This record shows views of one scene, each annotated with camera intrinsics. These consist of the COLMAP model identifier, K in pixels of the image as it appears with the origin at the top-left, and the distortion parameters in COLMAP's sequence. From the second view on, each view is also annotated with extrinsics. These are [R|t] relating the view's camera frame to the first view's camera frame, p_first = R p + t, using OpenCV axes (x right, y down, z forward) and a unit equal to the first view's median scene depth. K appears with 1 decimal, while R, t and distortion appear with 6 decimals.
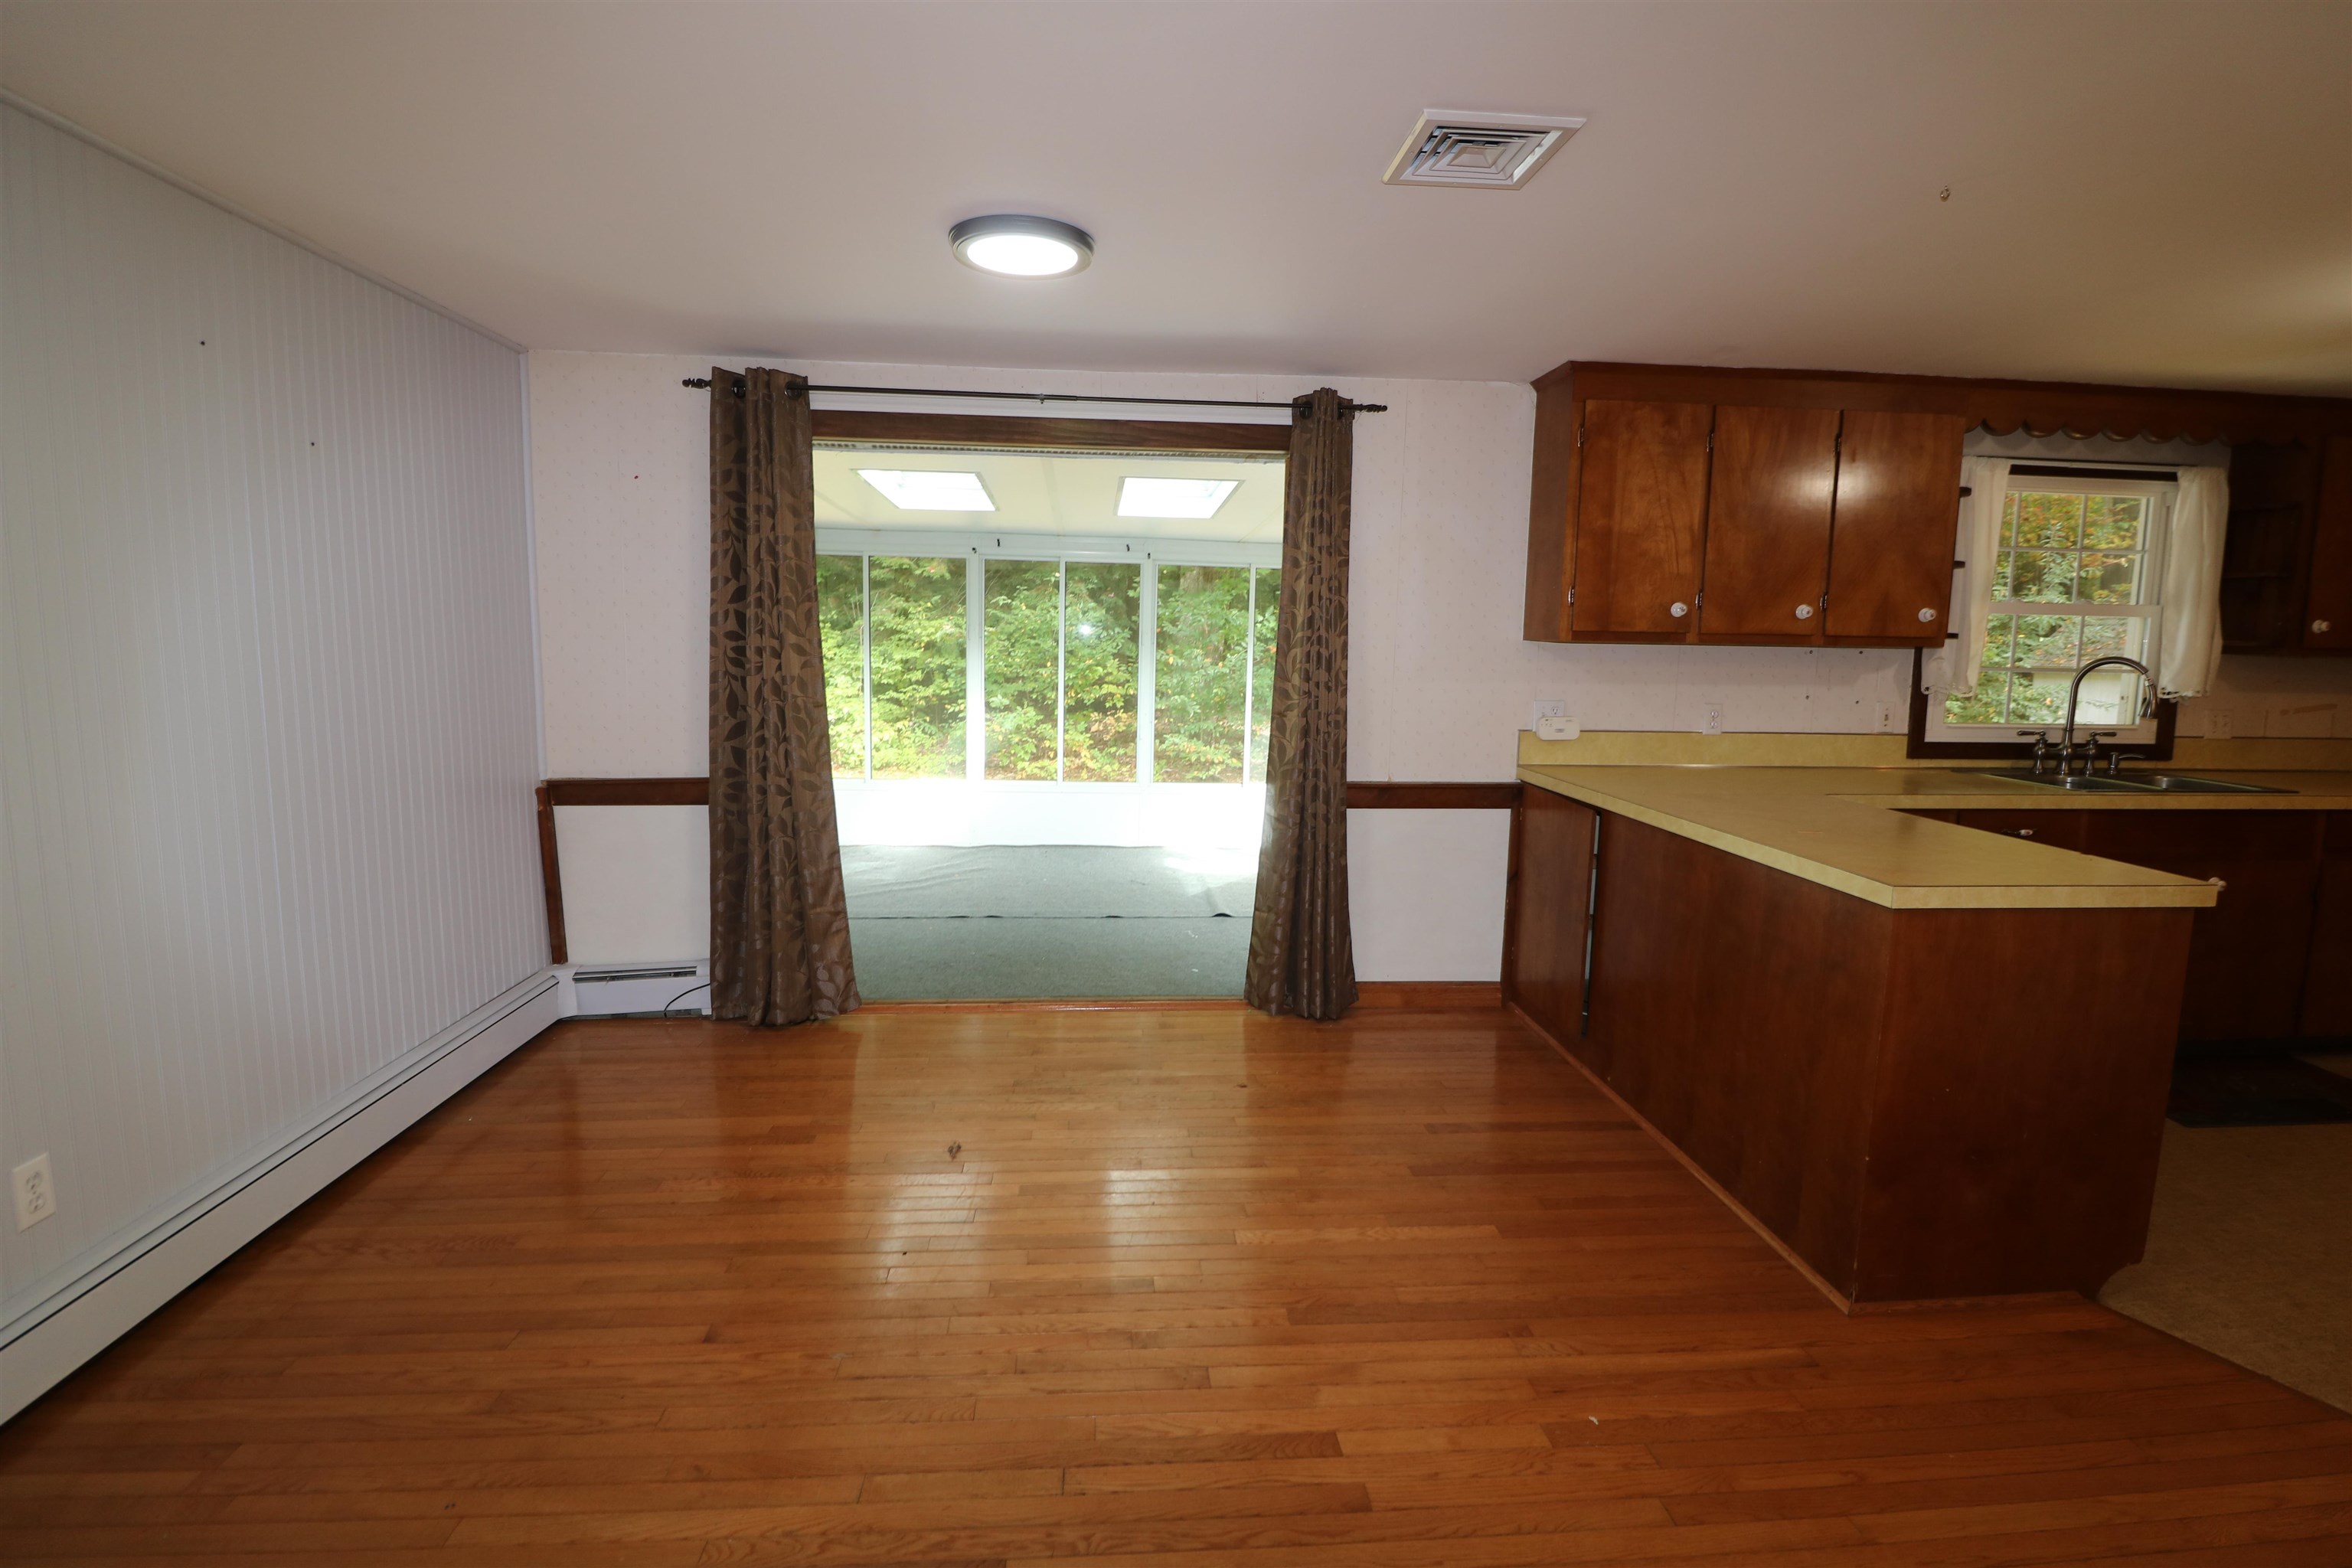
lens RADIAL K [[1078.0, 0, 1179.2], [0, 1078.0, 768.2], [0, 0, 1]] dist [-0.006990, -0.006881]
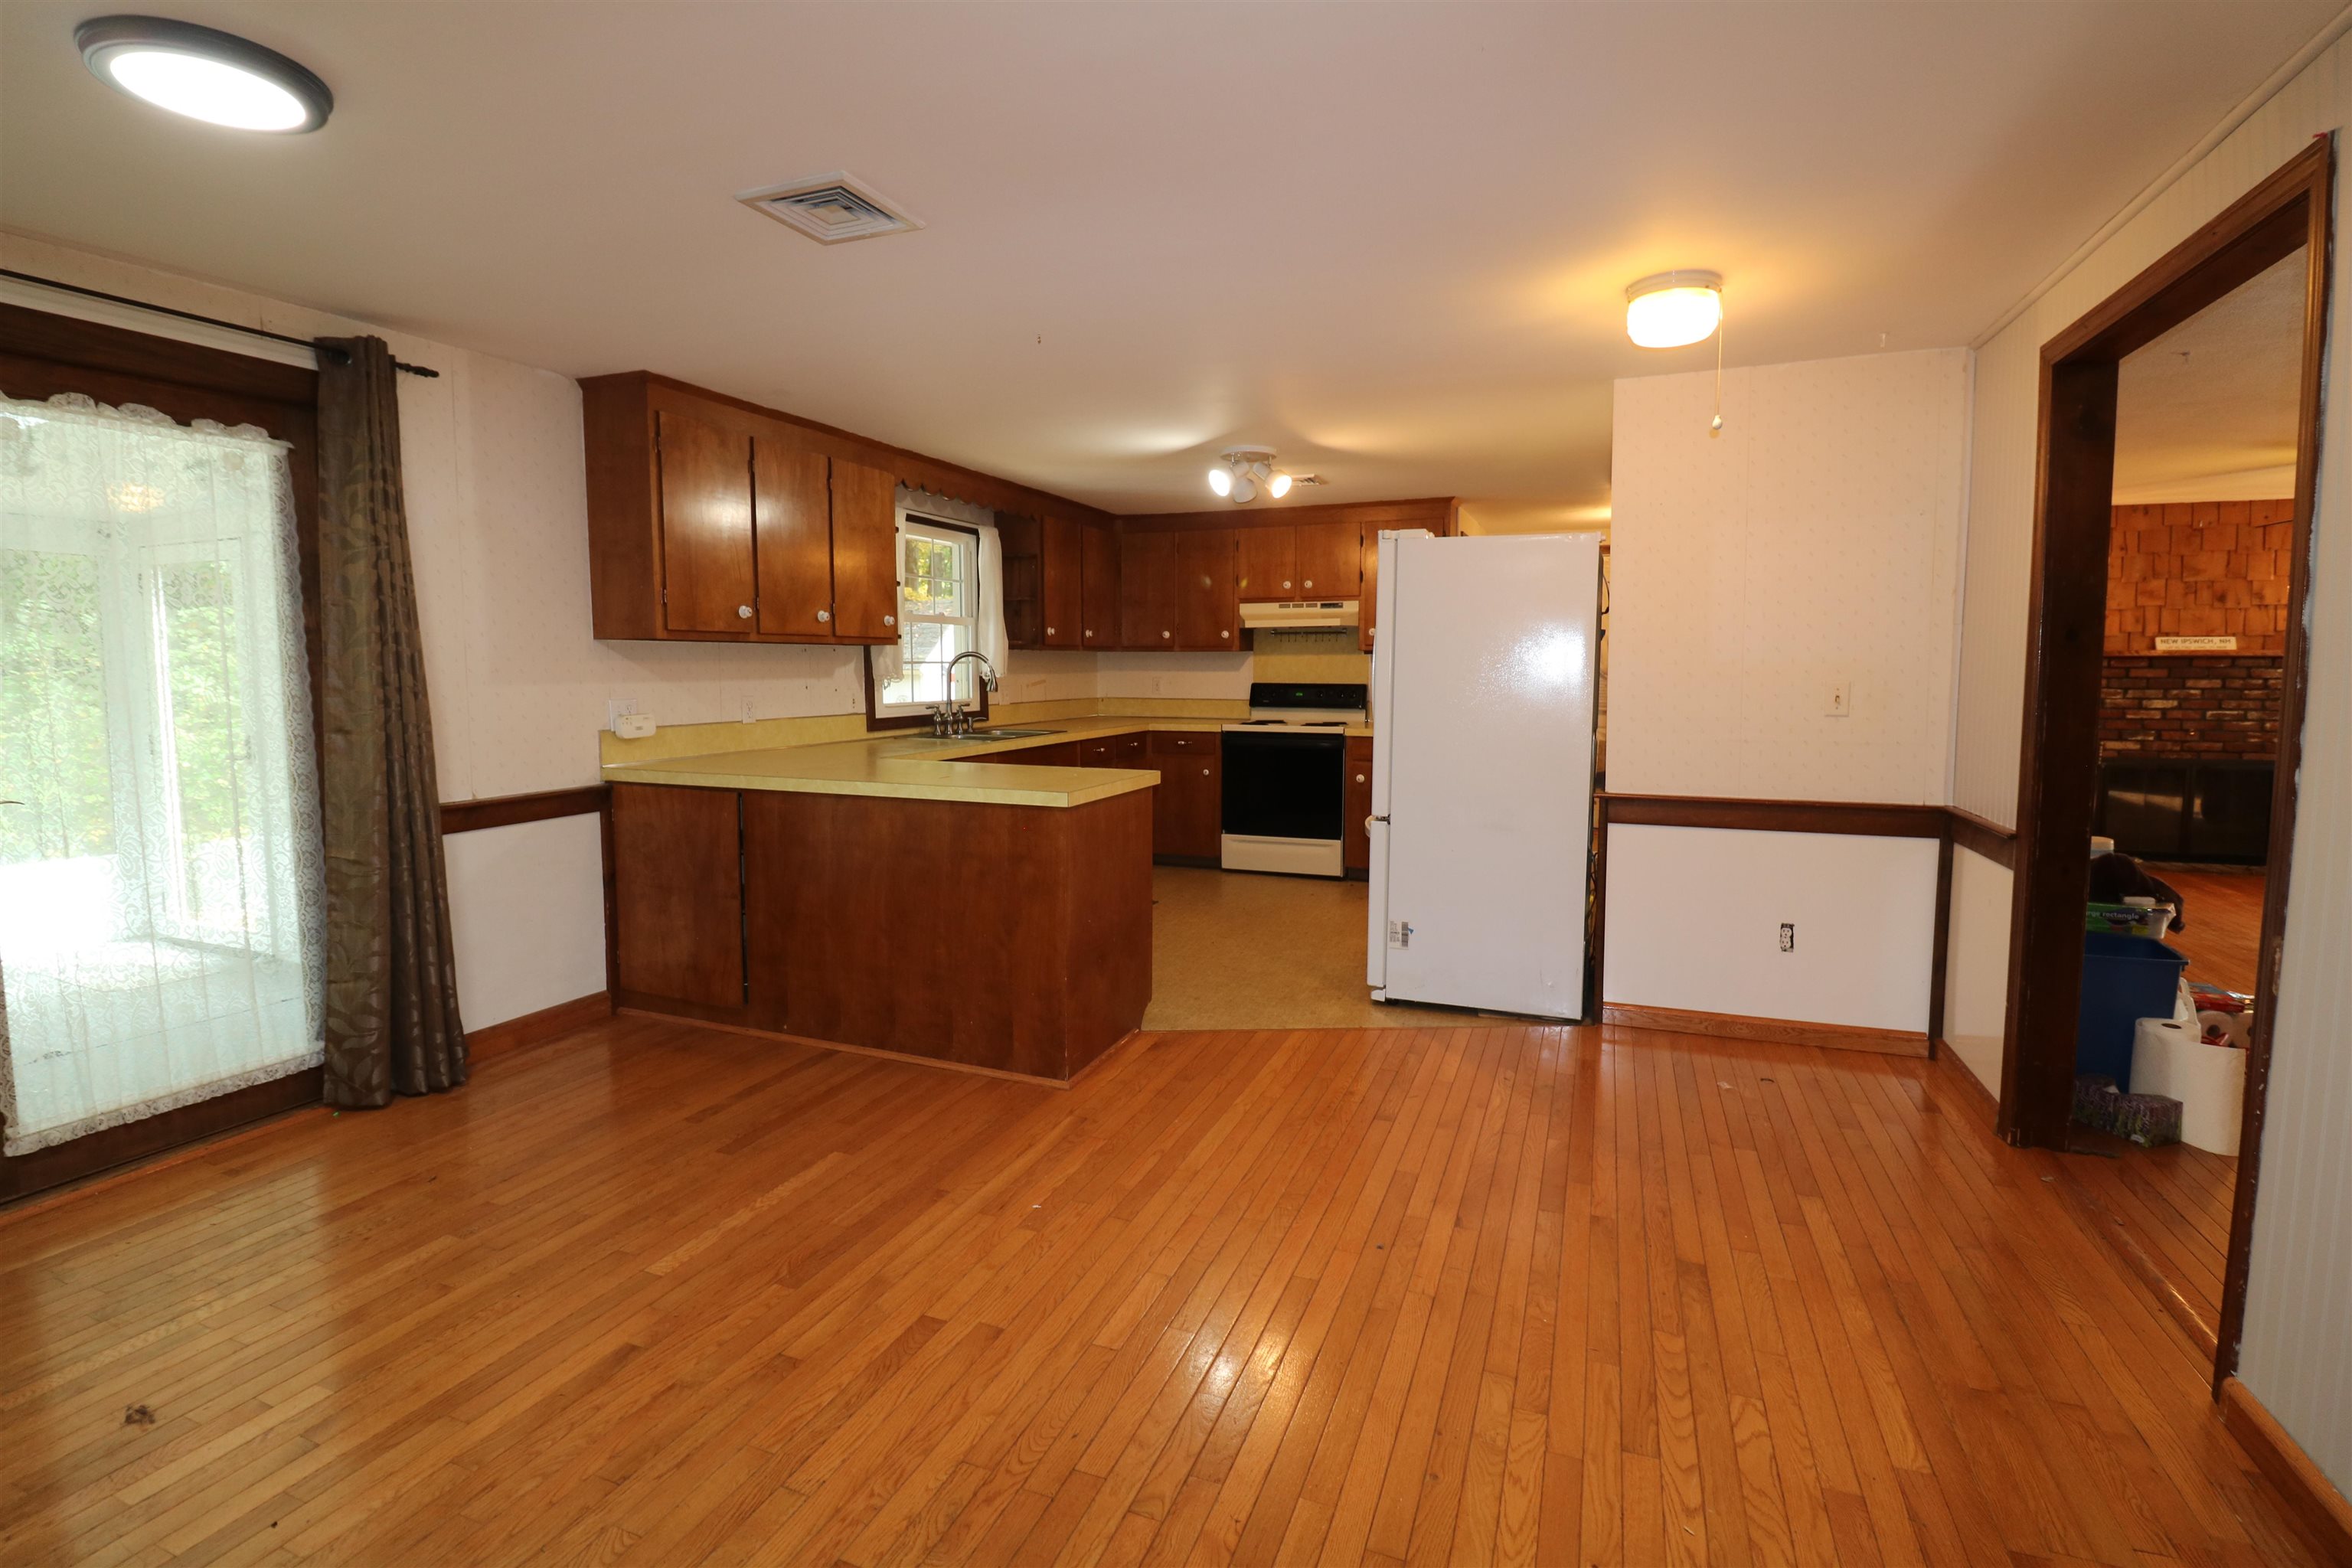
lens RADIAL K [[1078.0, 0, 1169.9], [0, 1078.0, 761.6], [0, 0, 1]] dist [-0.006990, -0.006881]
pose [[0.445129, -0.097106, 0.890186, -0.354282], [0.115723, 0.992005, 0.050346, 0.003352], [-0.887957, 0.080605, 0.452807, 0.101743]]
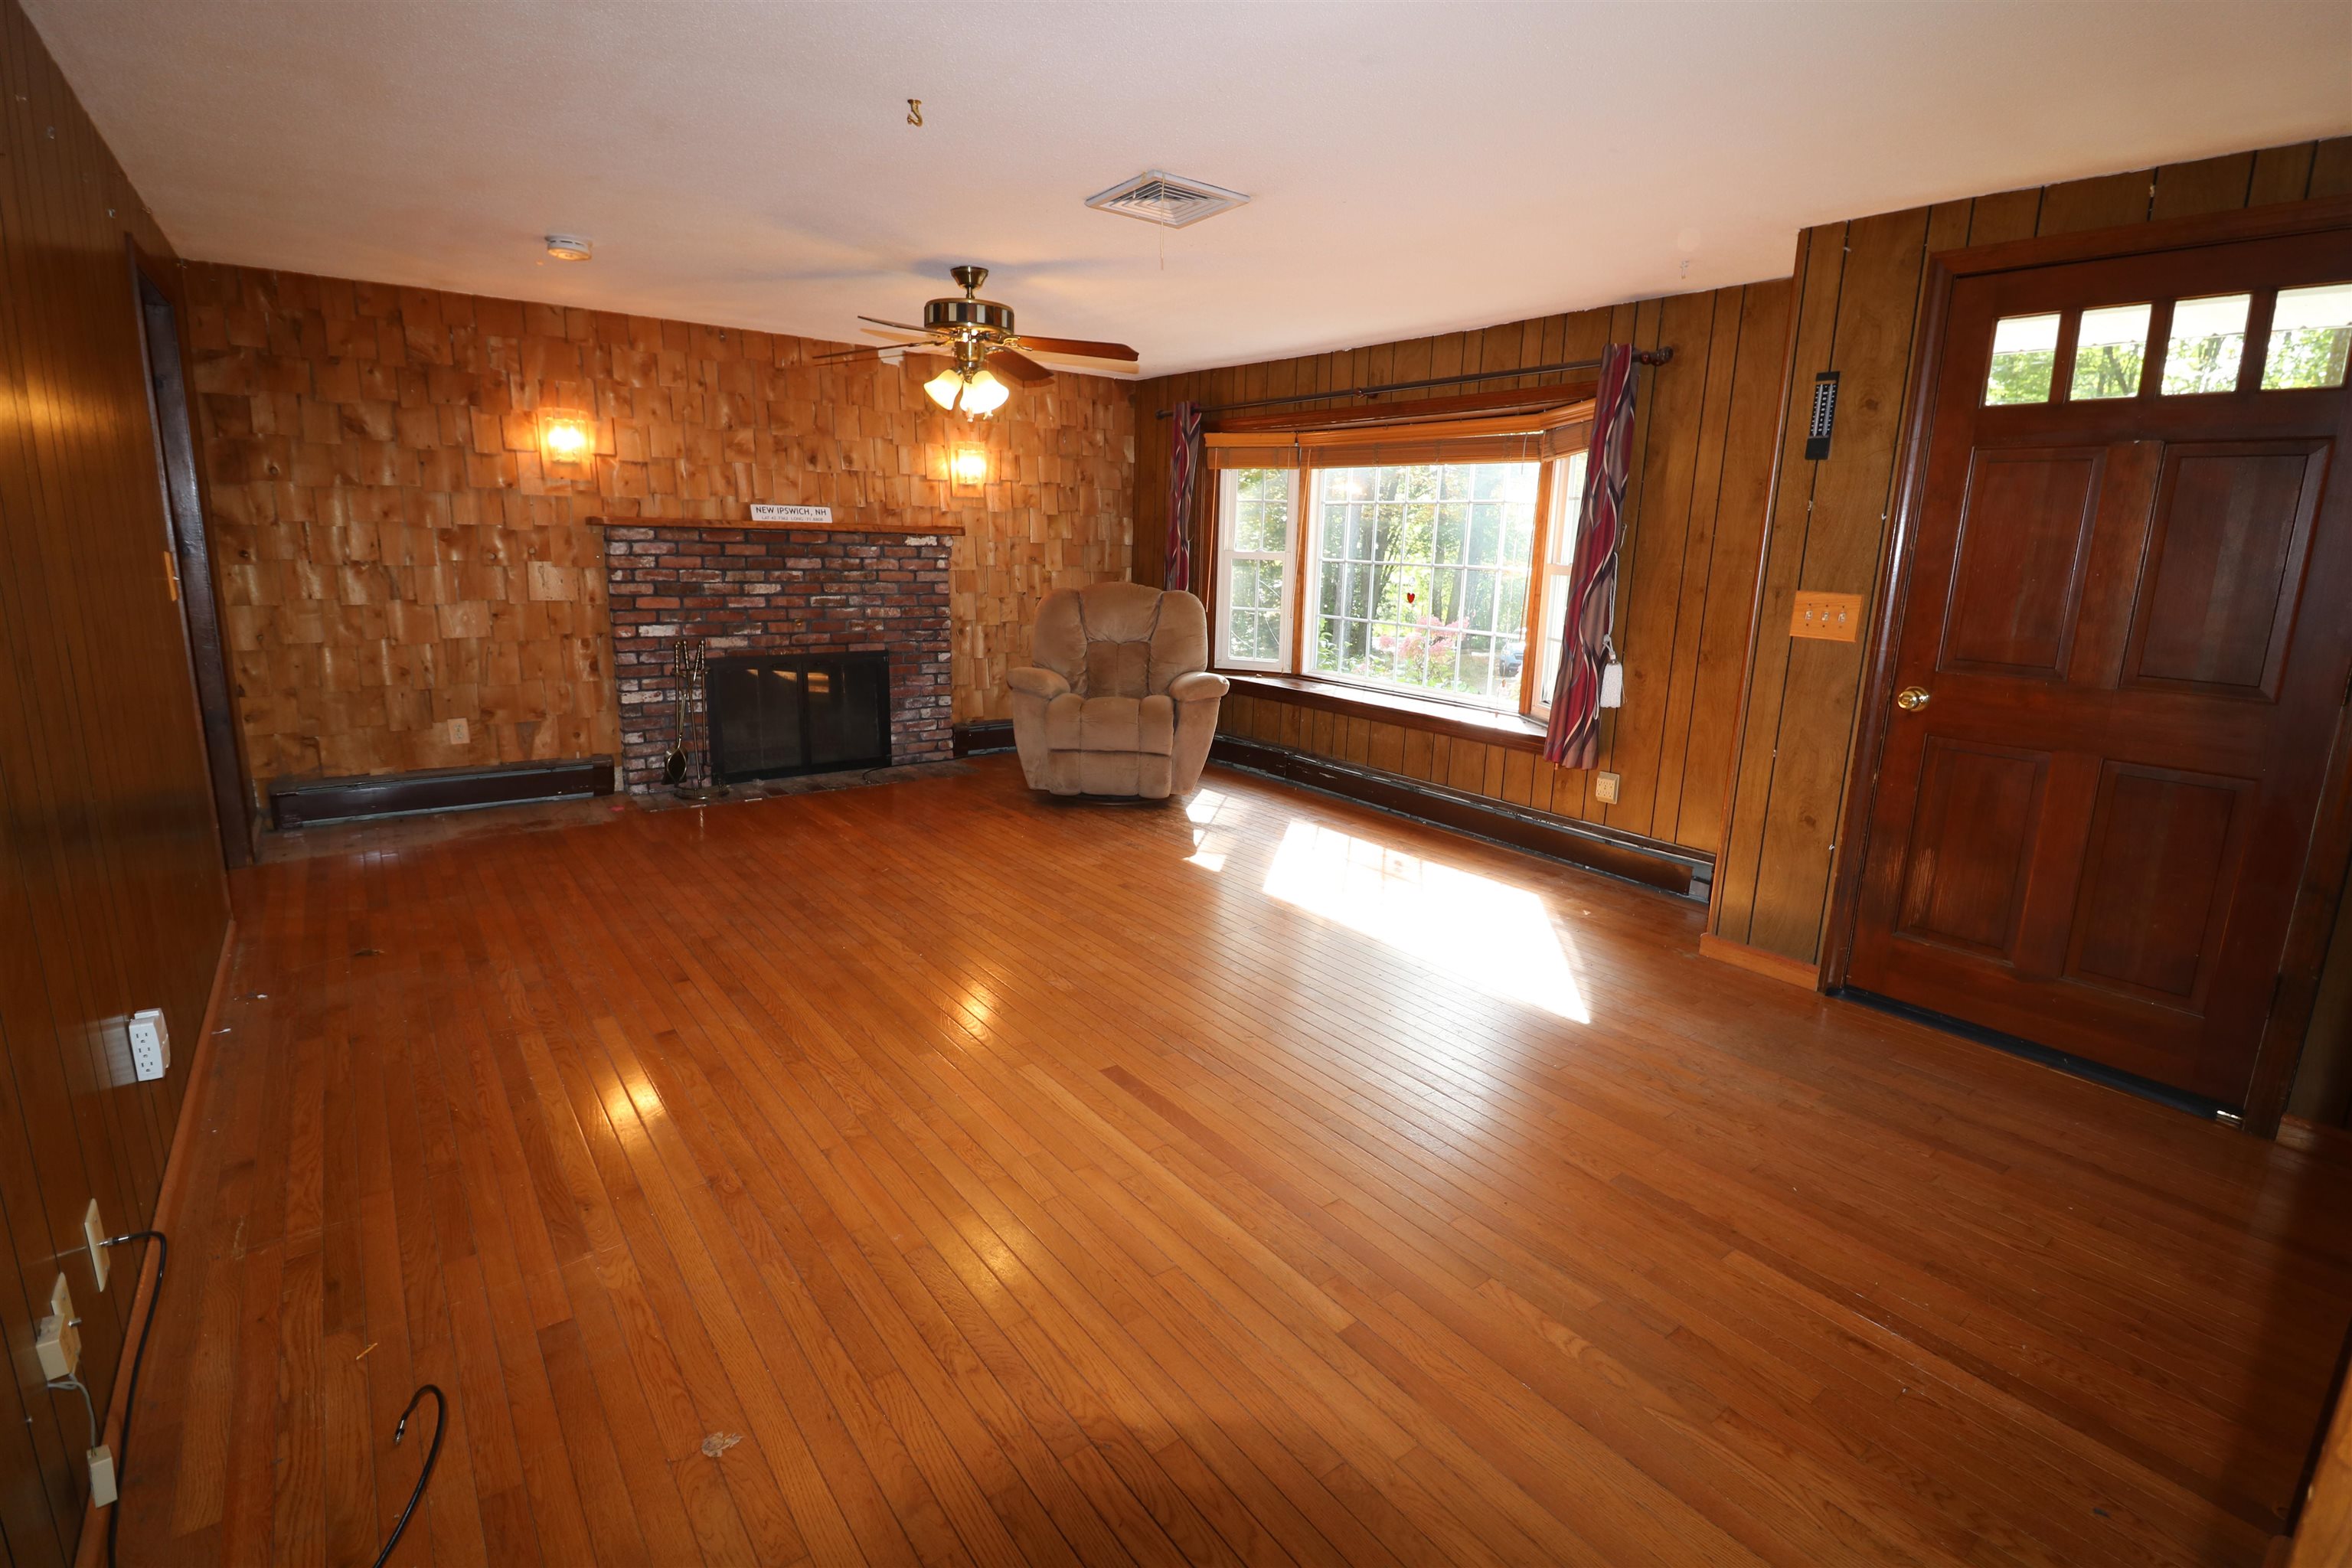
lens RADIAL K [[1078.0, 0, 1179.2], [0, 1078.0, 772.1], [0, 0, 1]] dist [-0.006990, -0.006881]
pose [[-0.529284, -0.215831, 0.820534, 0.456702], [0.059583, 0.955260, 0.289703, 0.038913], [-0.846350, 0.202225, -0.492744, -0.289734]]
